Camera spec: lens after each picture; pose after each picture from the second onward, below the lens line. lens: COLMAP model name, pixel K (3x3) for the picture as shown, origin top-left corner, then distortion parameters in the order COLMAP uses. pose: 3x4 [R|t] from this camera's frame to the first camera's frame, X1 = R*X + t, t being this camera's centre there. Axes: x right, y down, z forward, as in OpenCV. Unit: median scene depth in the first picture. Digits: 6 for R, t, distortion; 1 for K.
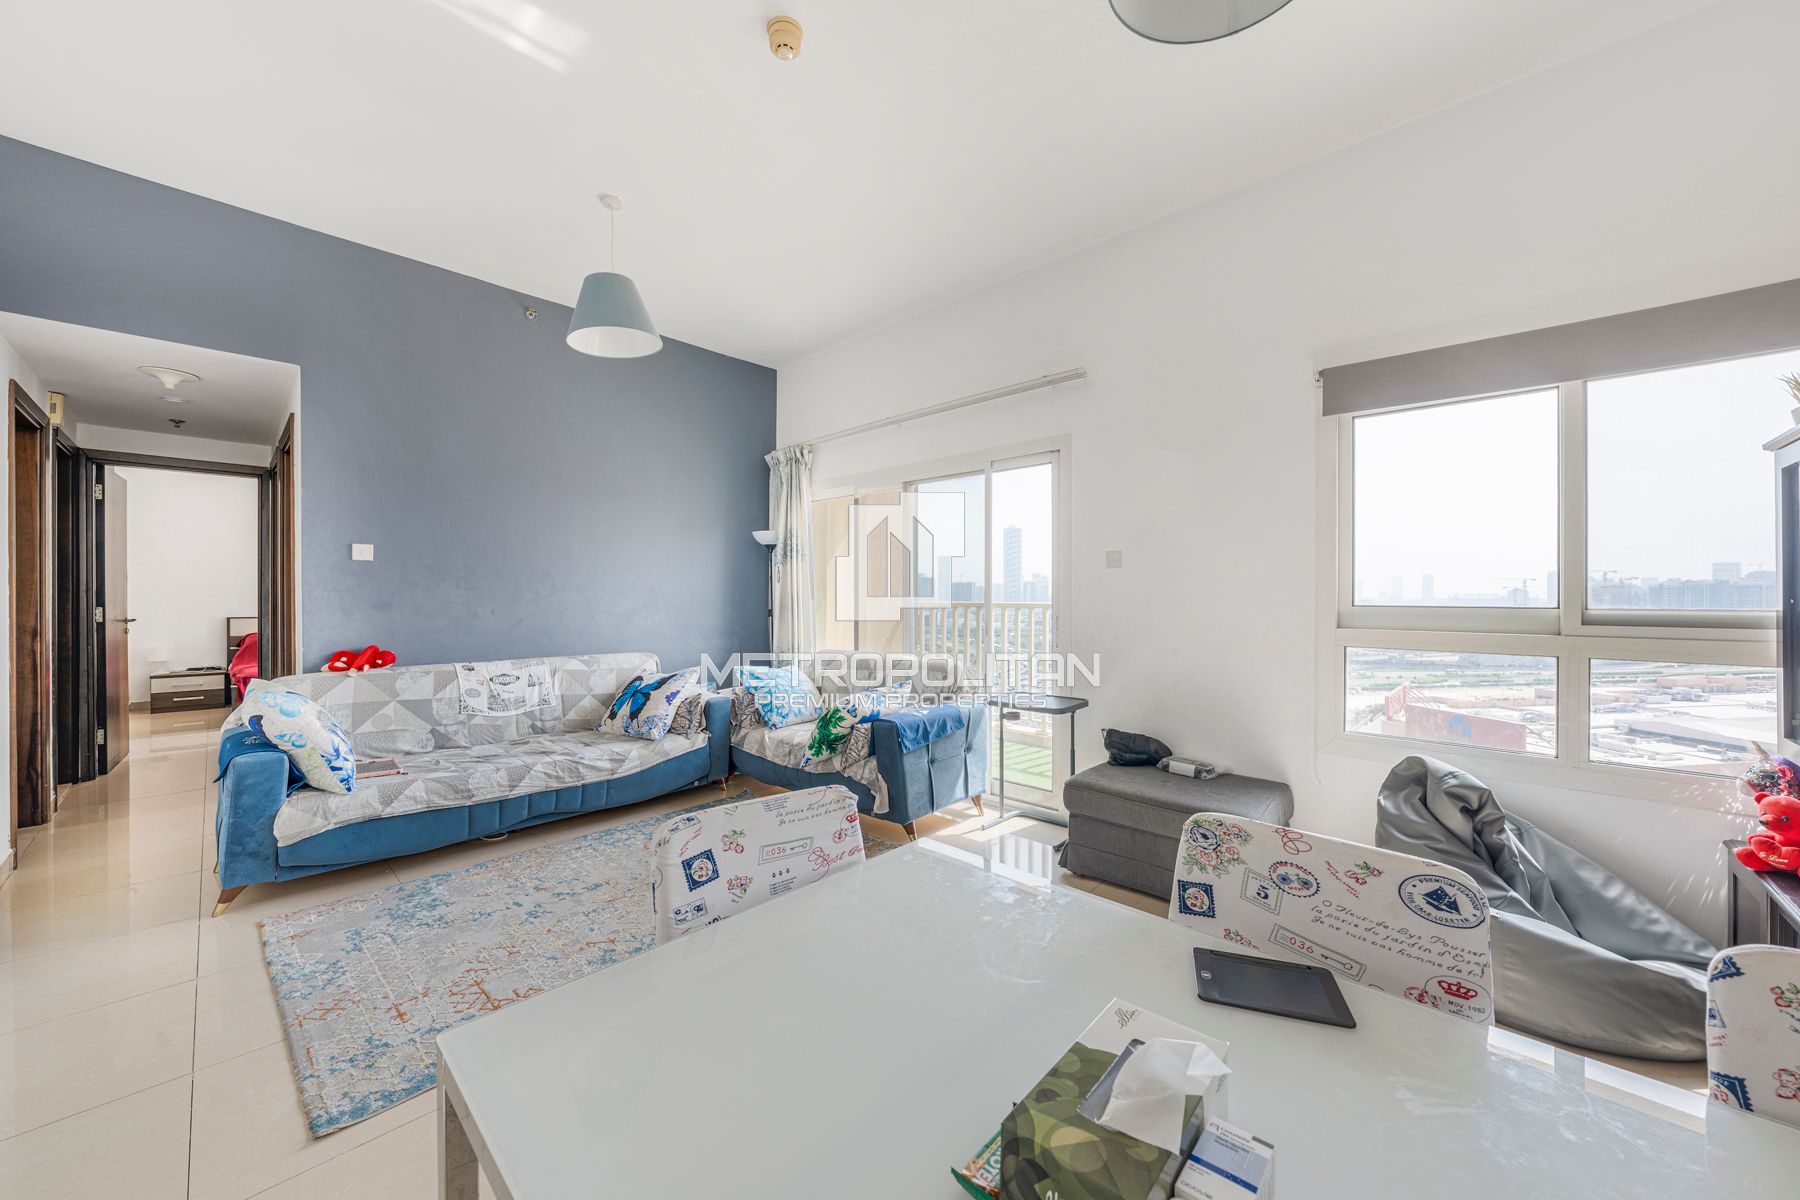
lens RADIAL K [[665.2, 0, 900.0], [0, 665.2, 600.0], [0, 0, 1]] dist [-0.000200, 0.000017]
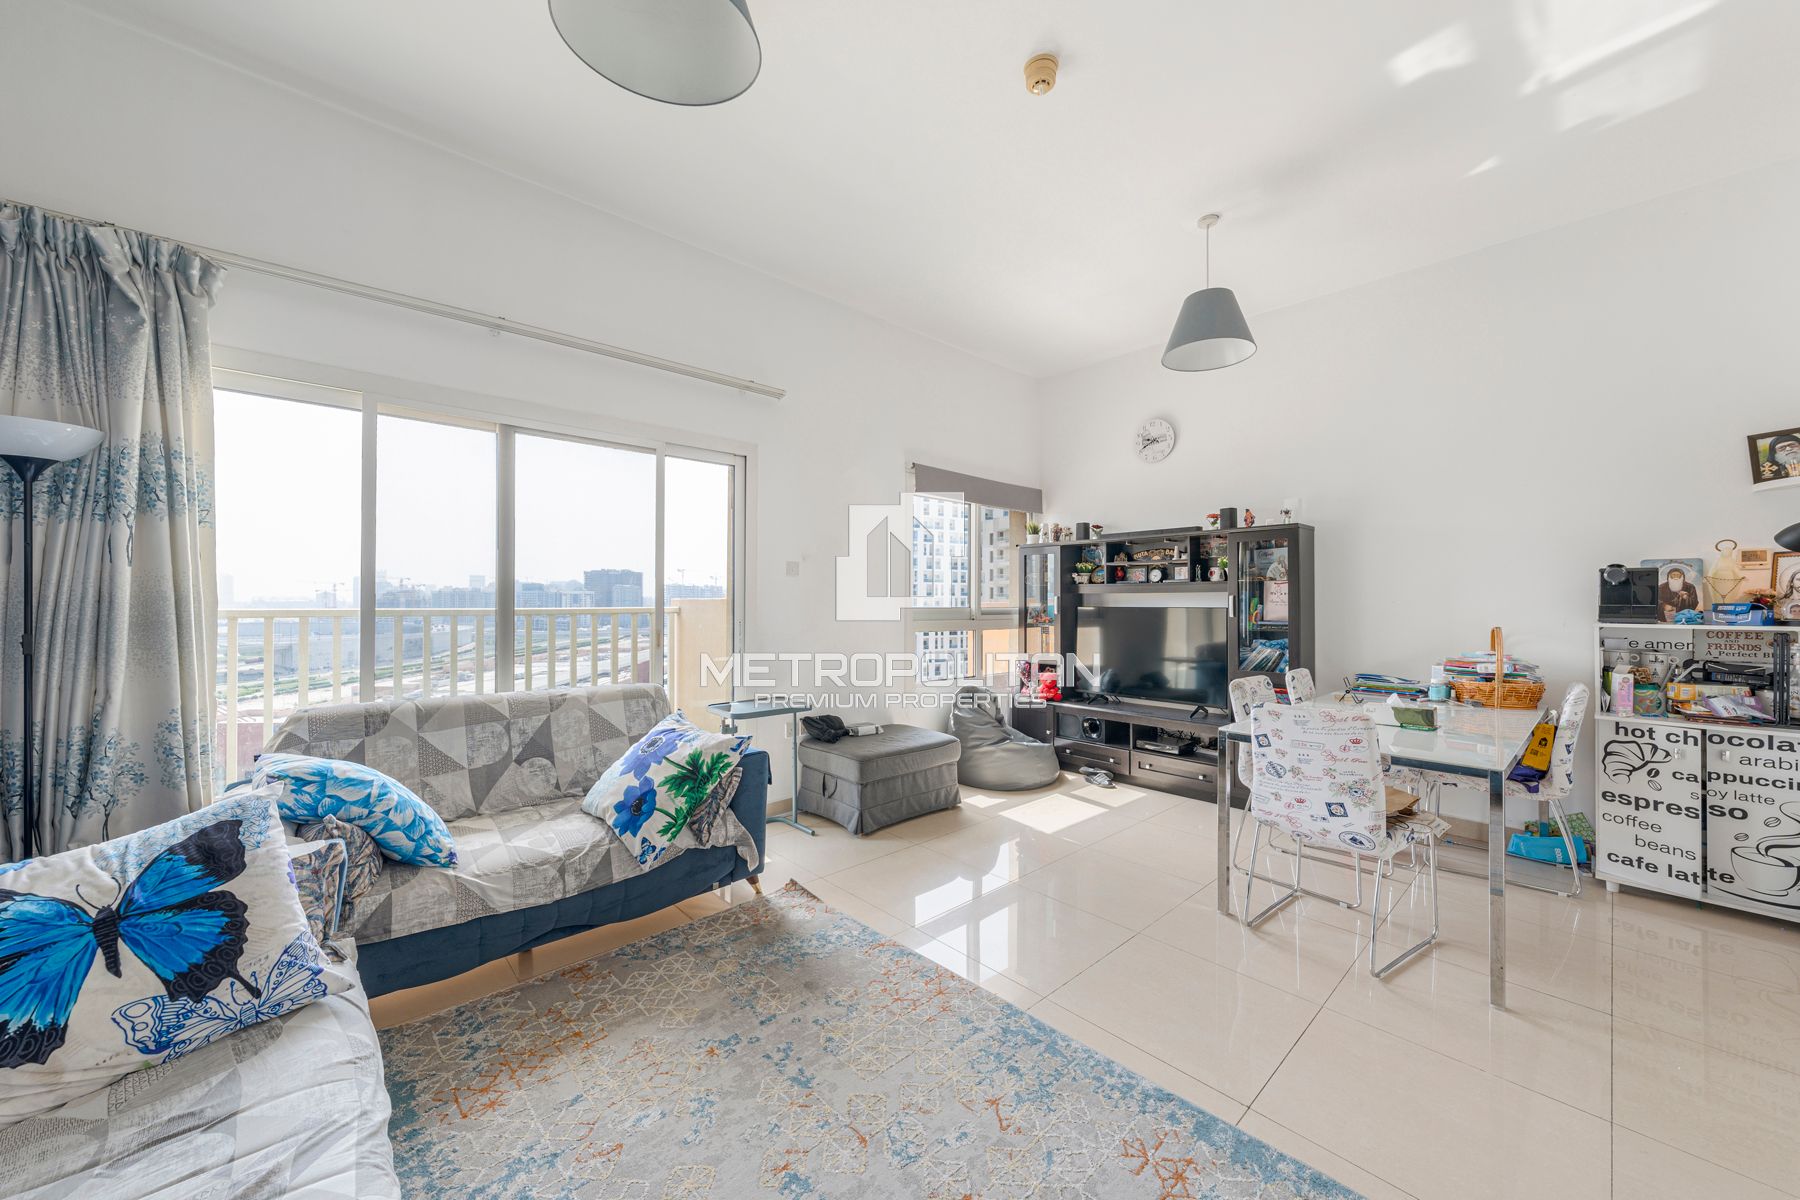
lens RADIAL K [[665.2, 0, 900.0], [0, 665.2, 600.0], [0, 0, 1]] dist [-0.000200, 0.000017]
pose [[0.059168, 0.002124, 0.998246, -0.706162], [0.002599, 0.999994, -0.002281, -0.003979], [-0.998245, 0.002729, 0.059162, 0.660255]]
